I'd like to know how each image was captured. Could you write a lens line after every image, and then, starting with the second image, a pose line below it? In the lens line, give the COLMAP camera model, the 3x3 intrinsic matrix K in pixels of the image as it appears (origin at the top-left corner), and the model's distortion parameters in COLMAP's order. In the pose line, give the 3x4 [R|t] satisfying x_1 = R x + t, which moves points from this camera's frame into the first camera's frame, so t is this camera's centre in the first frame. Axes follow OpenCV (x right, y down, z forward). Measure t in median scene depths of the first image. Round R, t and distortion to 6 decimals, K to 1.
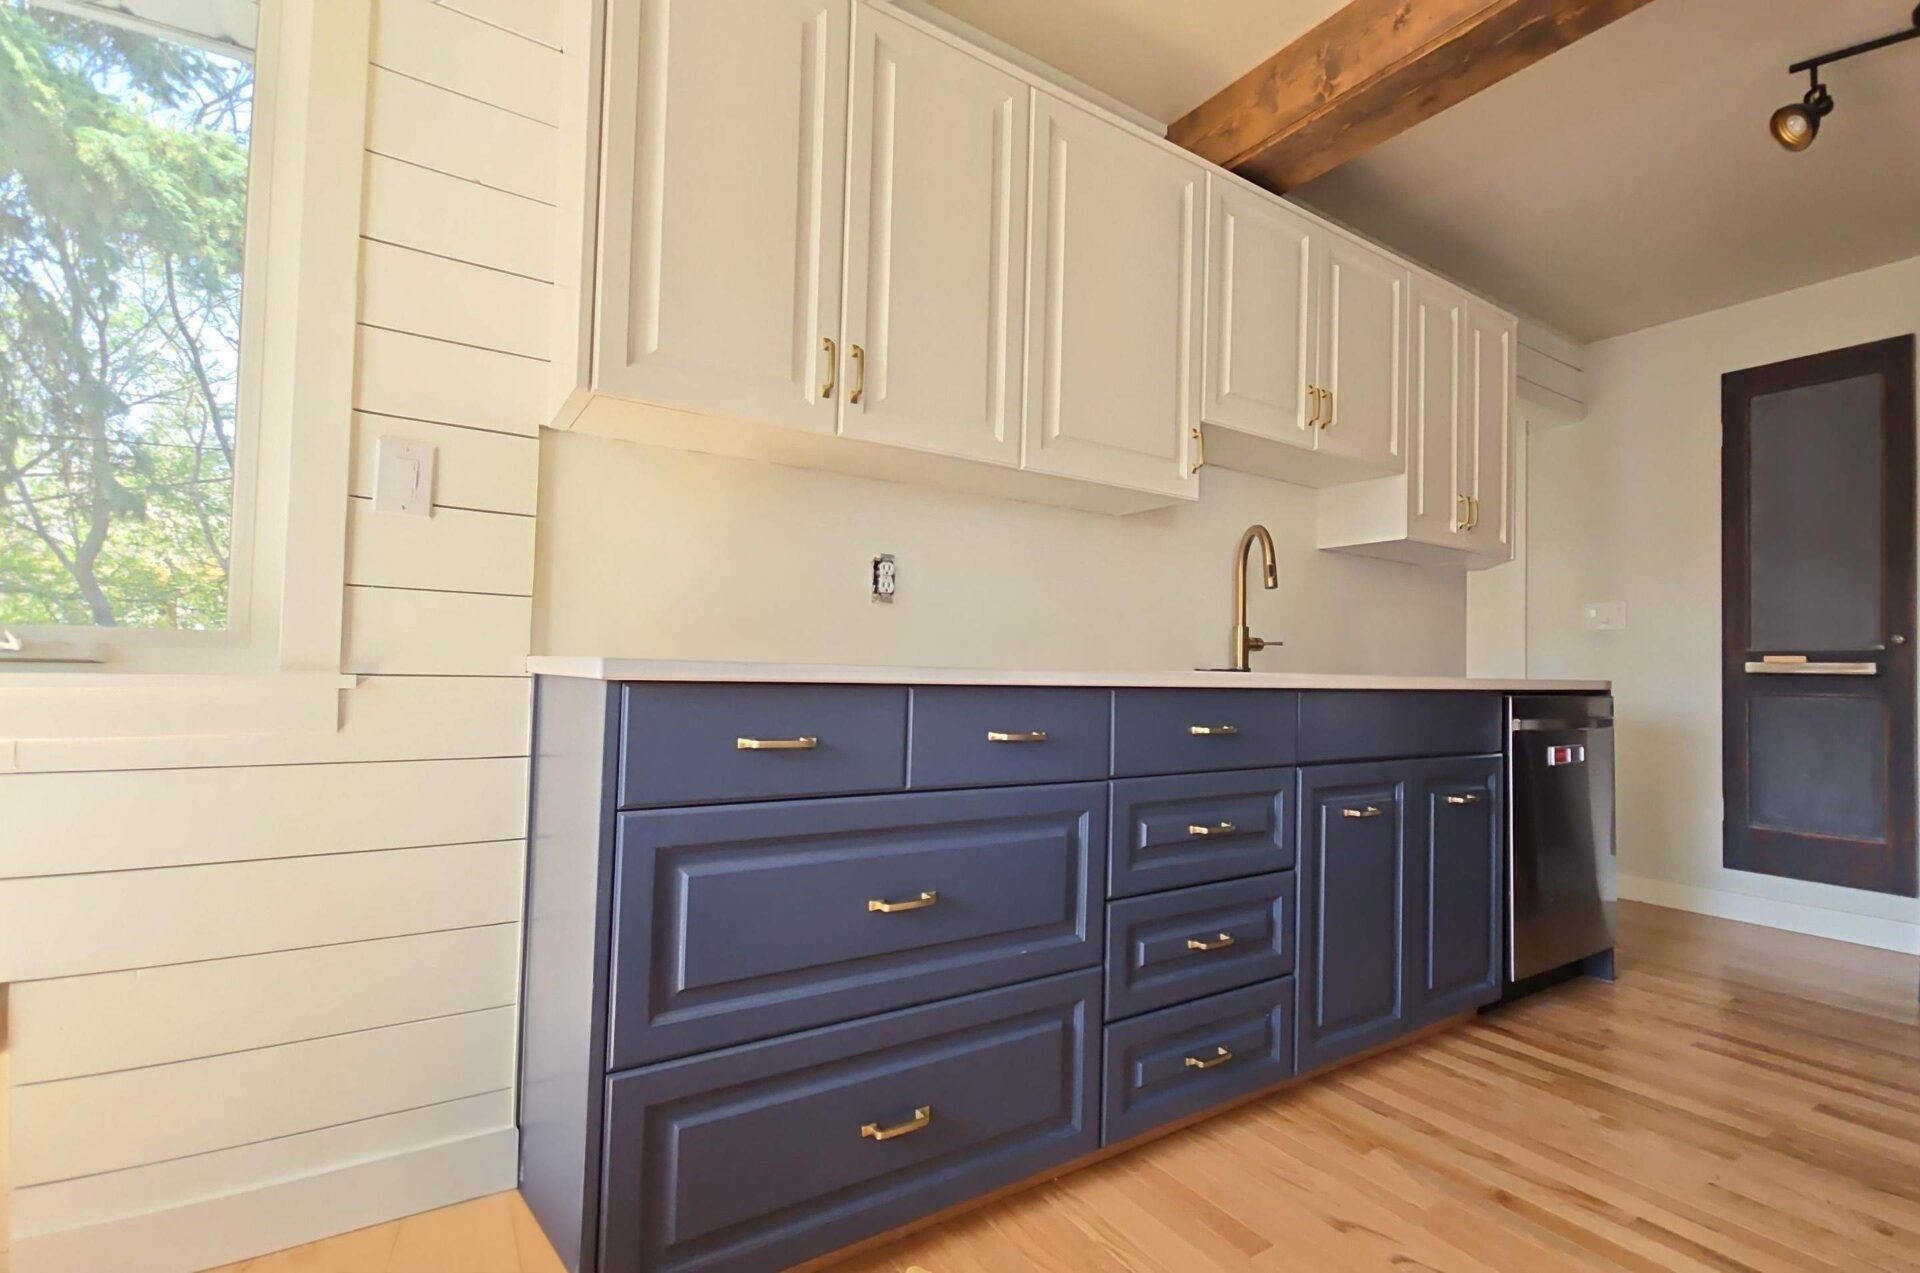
lens RADIAL K [[914.8, 0, 1082.8], [0, 914.8, 642.4], [0, 0, 1]] dist [0.004173, -0.000810]
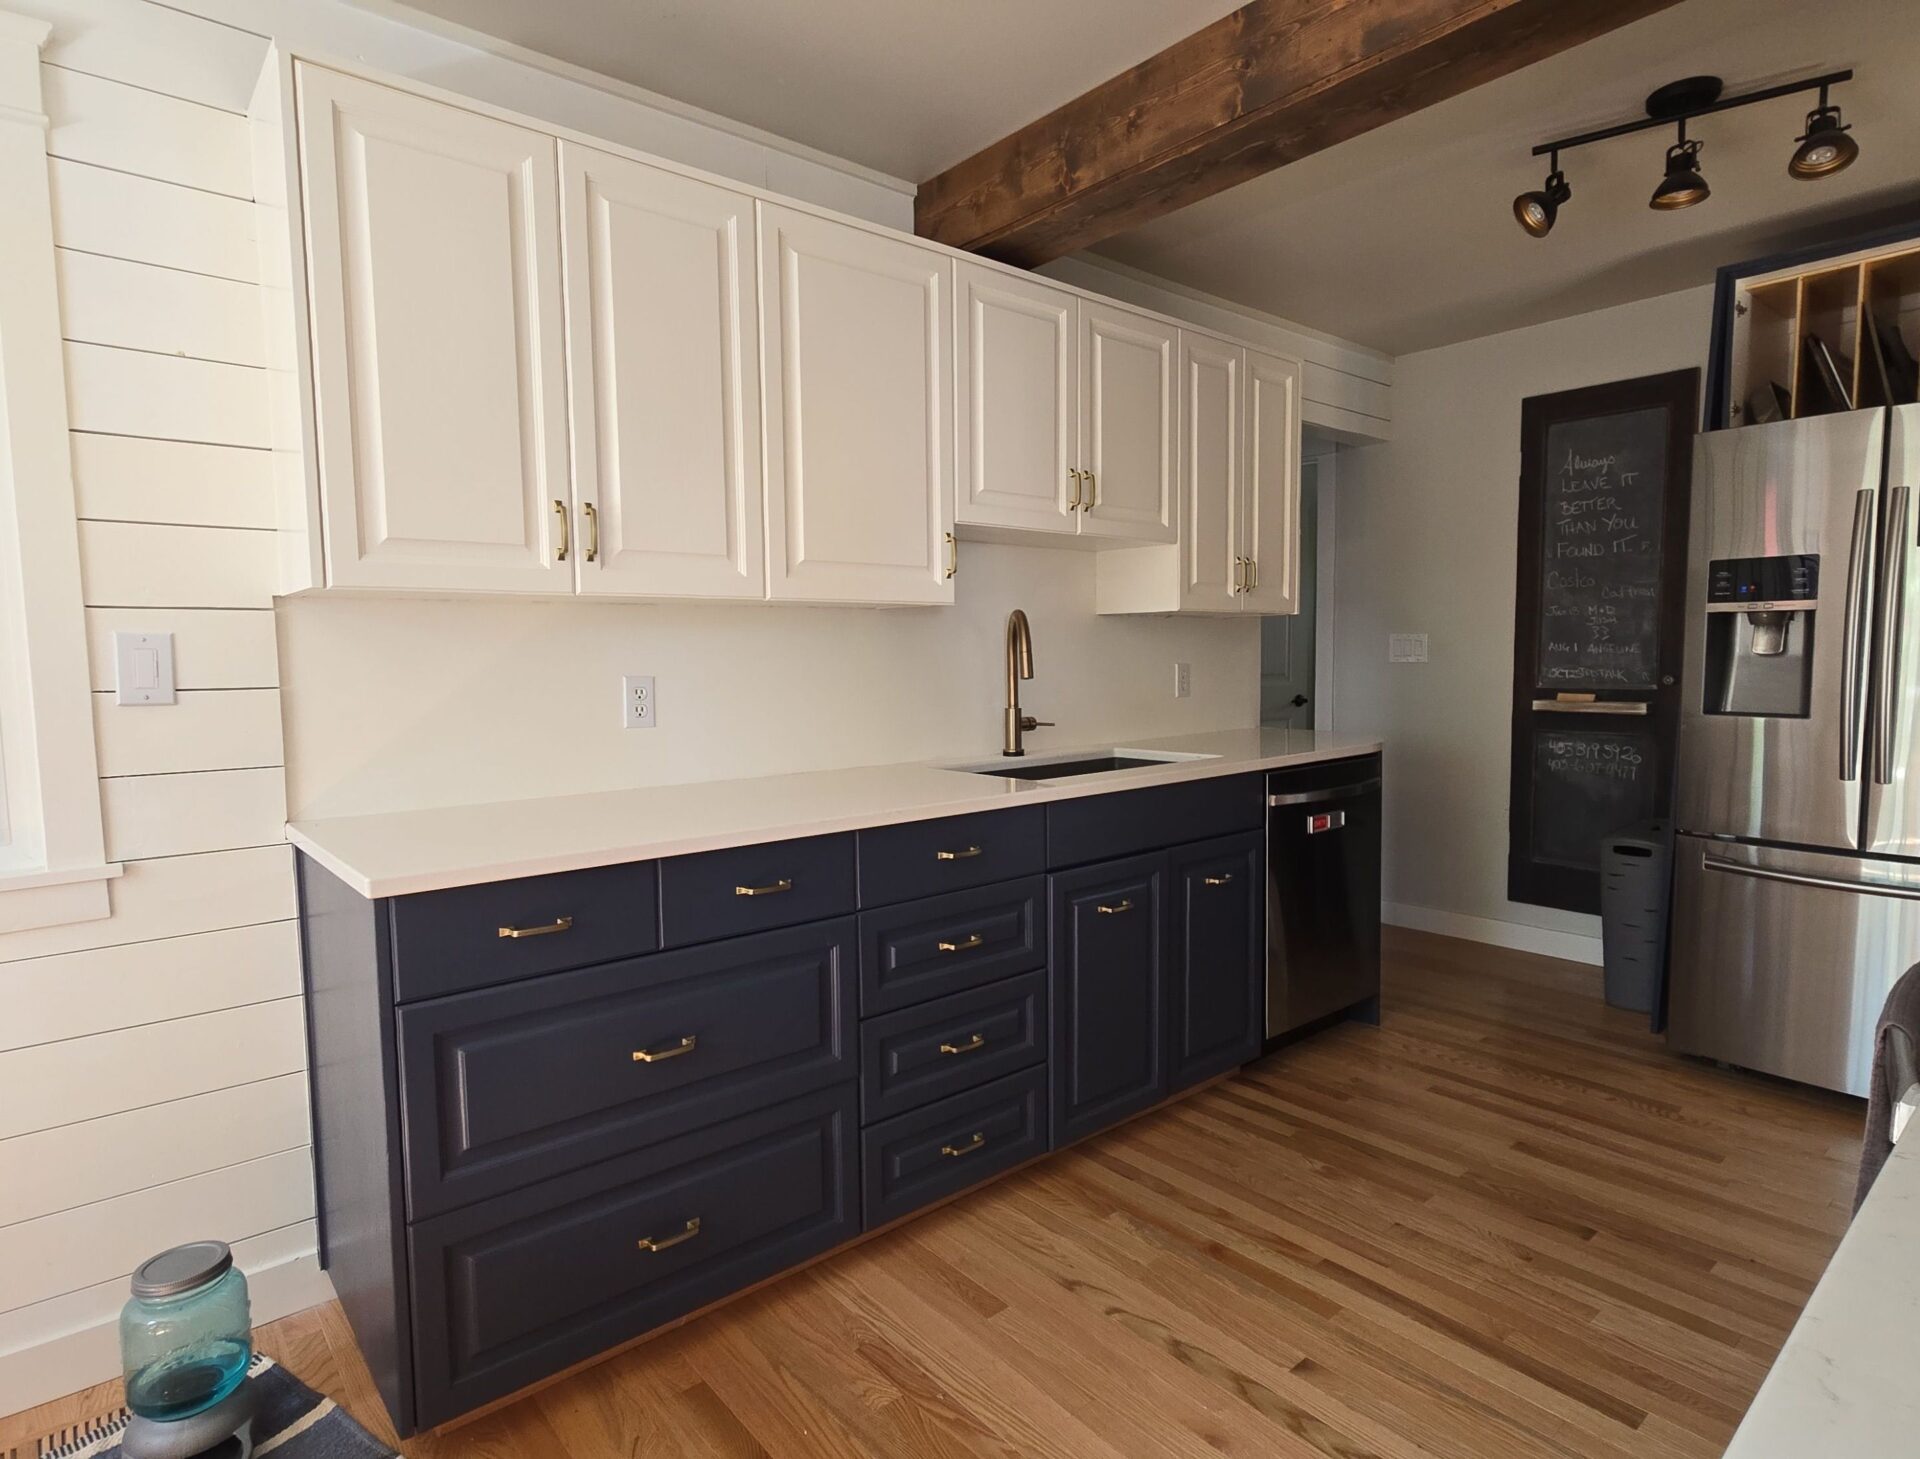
lens RADIAL K [[1049.0, 0, 979.0], [0, 1049.0, 736.7], [0, 0, 1]] dist [0.002212, 0.000912]
pose [[0.997392, -0.038597, 0.060993, 0.084947], [0.031255, 0.992634, 0.117052, -0.158421], [-0.065061, -0.114840, 0.991251, -0.171806]]
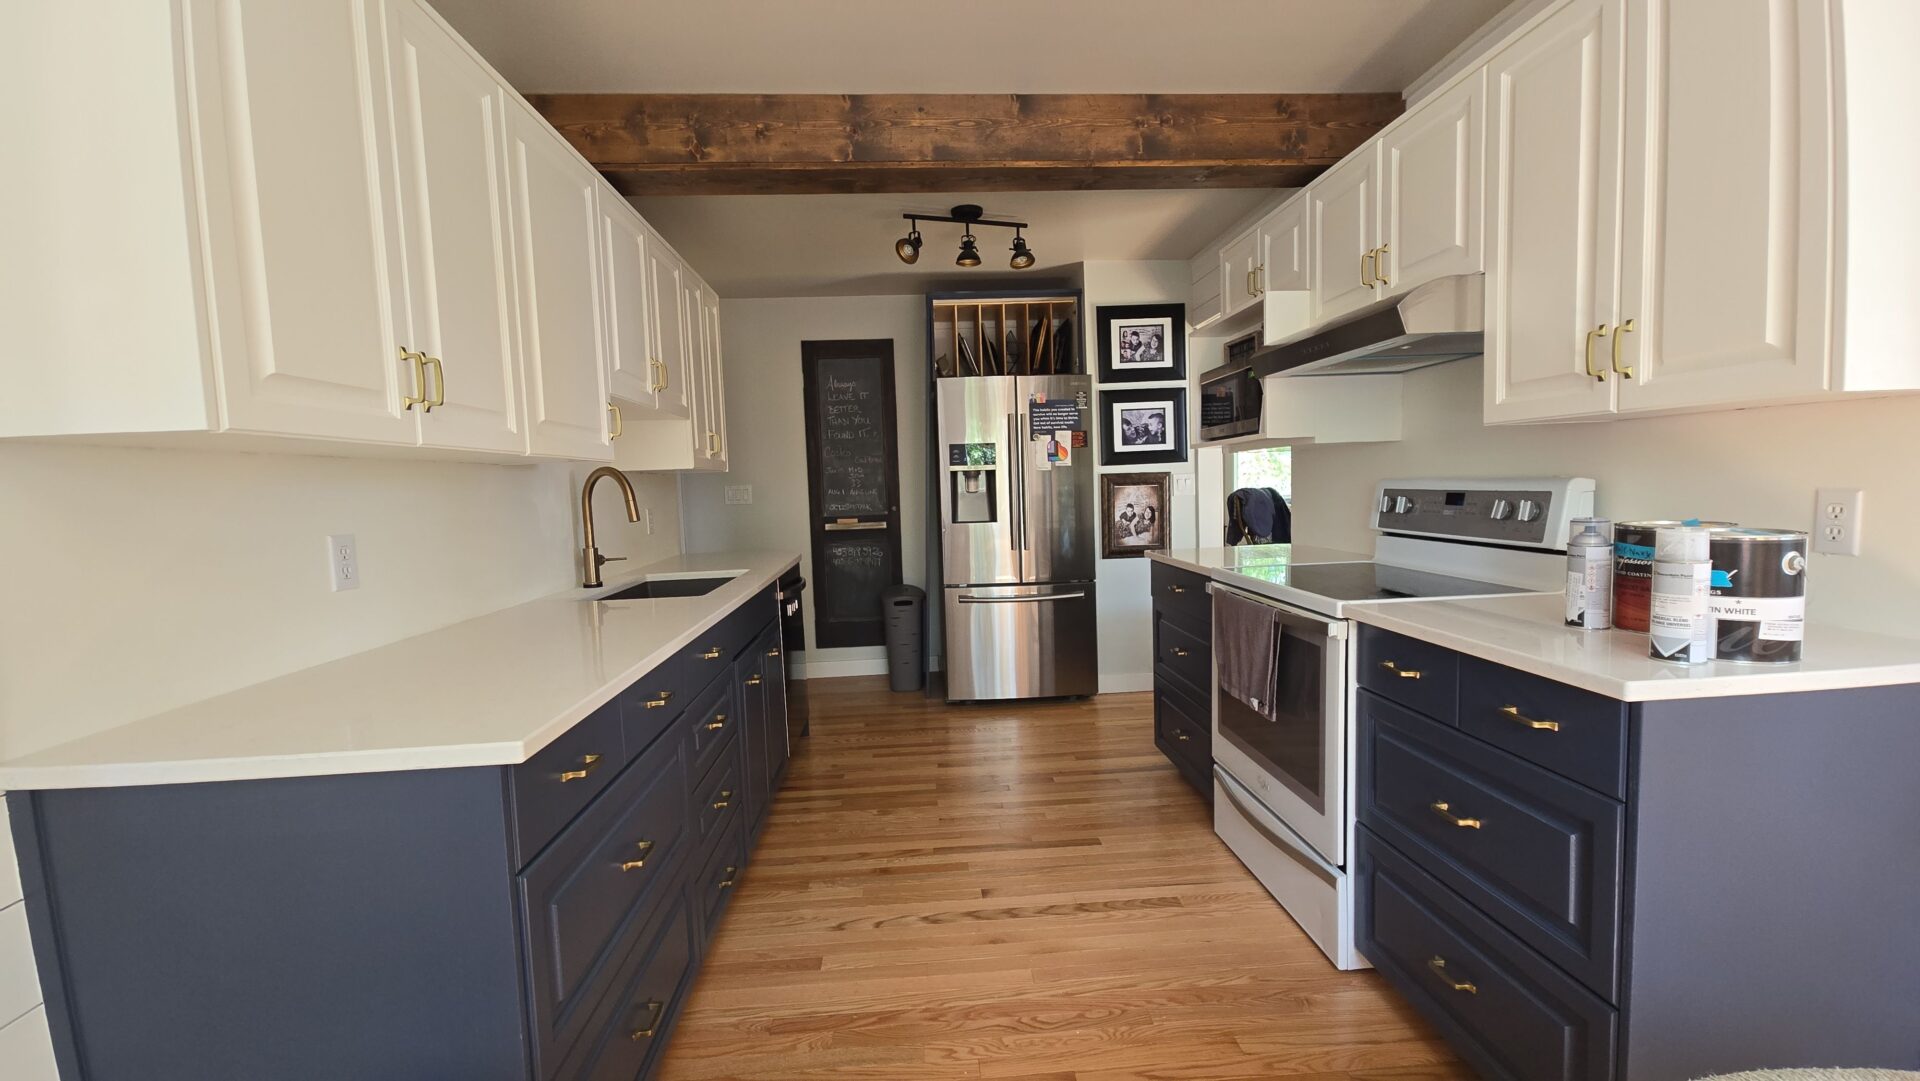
lens RADIAL K [[778.0, 0, 962.0], [0, 778.0, 546.8], [0, 0, 1]] dist [0.000581, -0.000013]
pose [[0.547881, -0.109189, 0.829400, -0.534769], [0.018924, 0.992809, 0.118201, -0.171070], [-0.836342, -0.049065, 0.546008, 0.045906]]
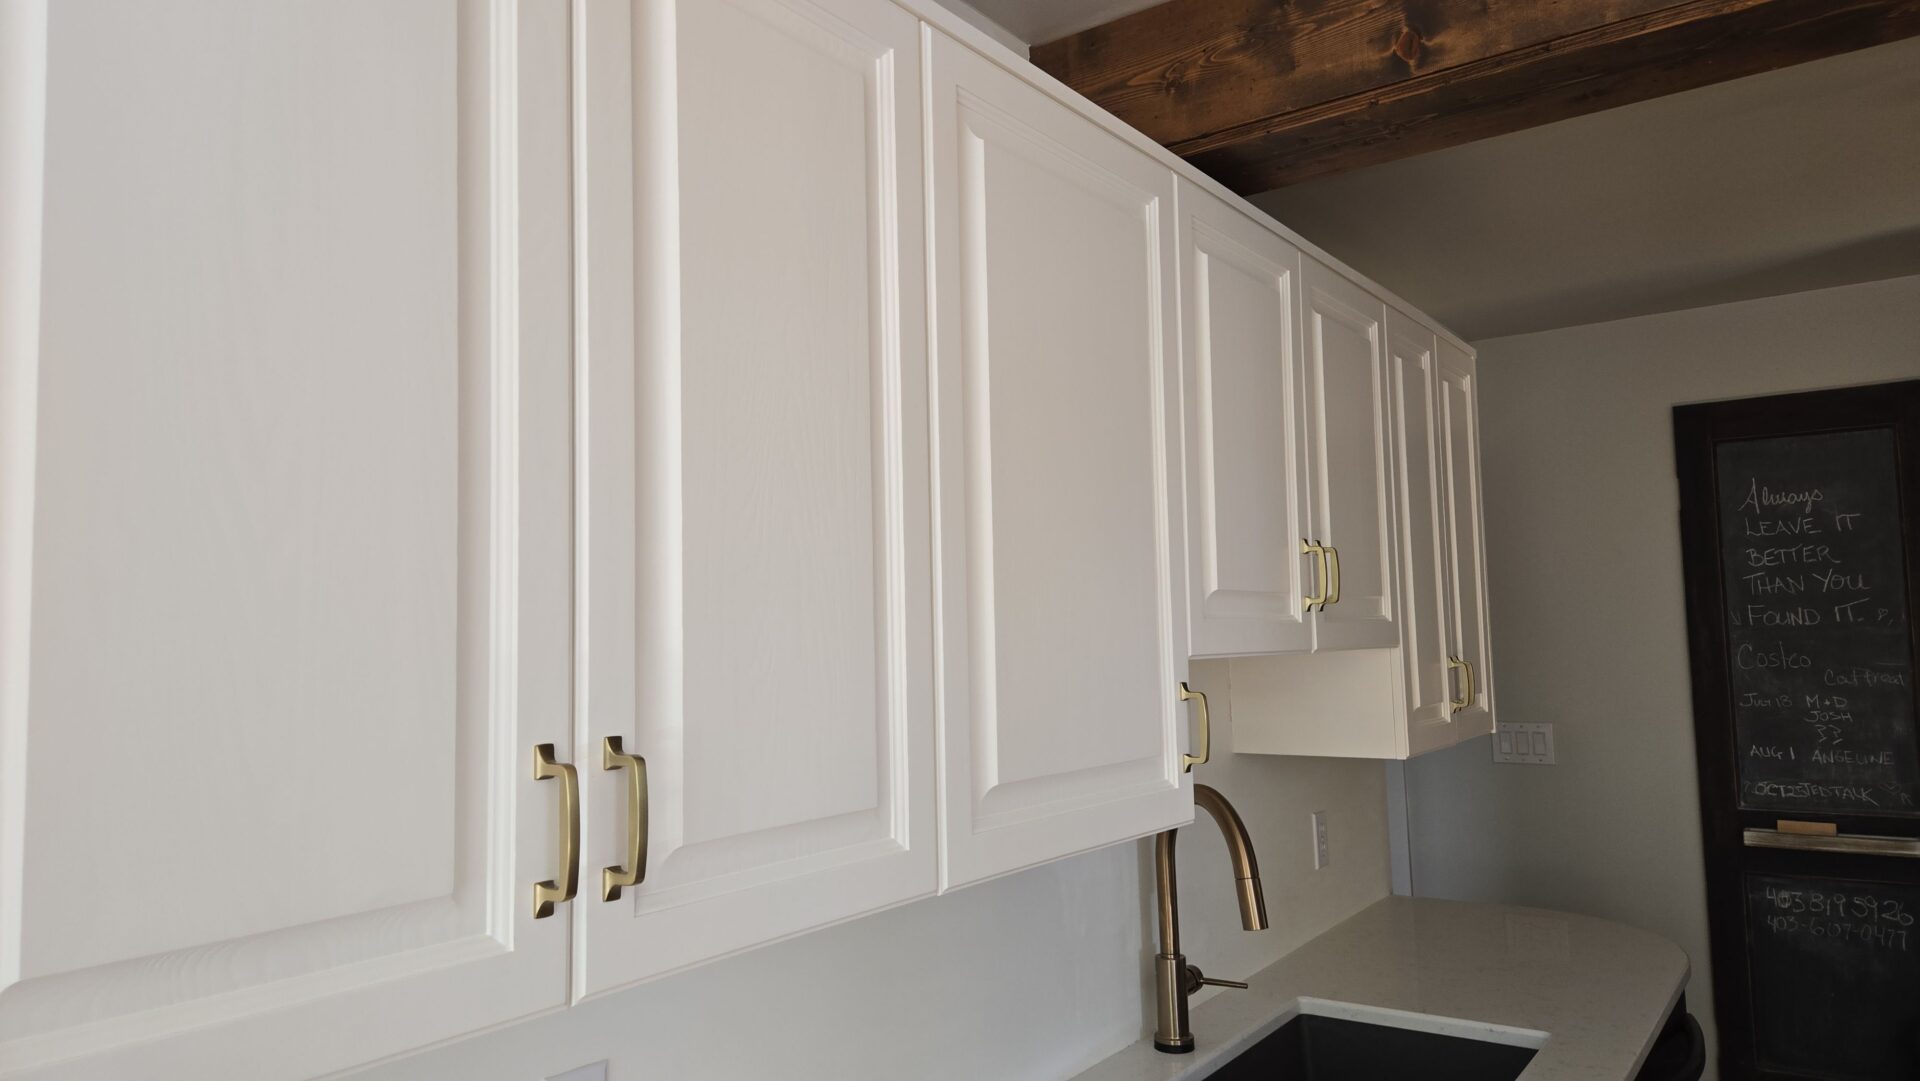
lens RADIAL K [[1284.0, 0, 960.0], [0, 1284.0, 540.5], [0, 0, 1]] dist [0.082694, -0.074195]
pose [[0.954597, -0.023827, 0.296946, -0.222290], [0.036117, 0.998700, -0.035970, -0.315302], [-0.295703, 0.045062, 0.954216, 0.383624]]
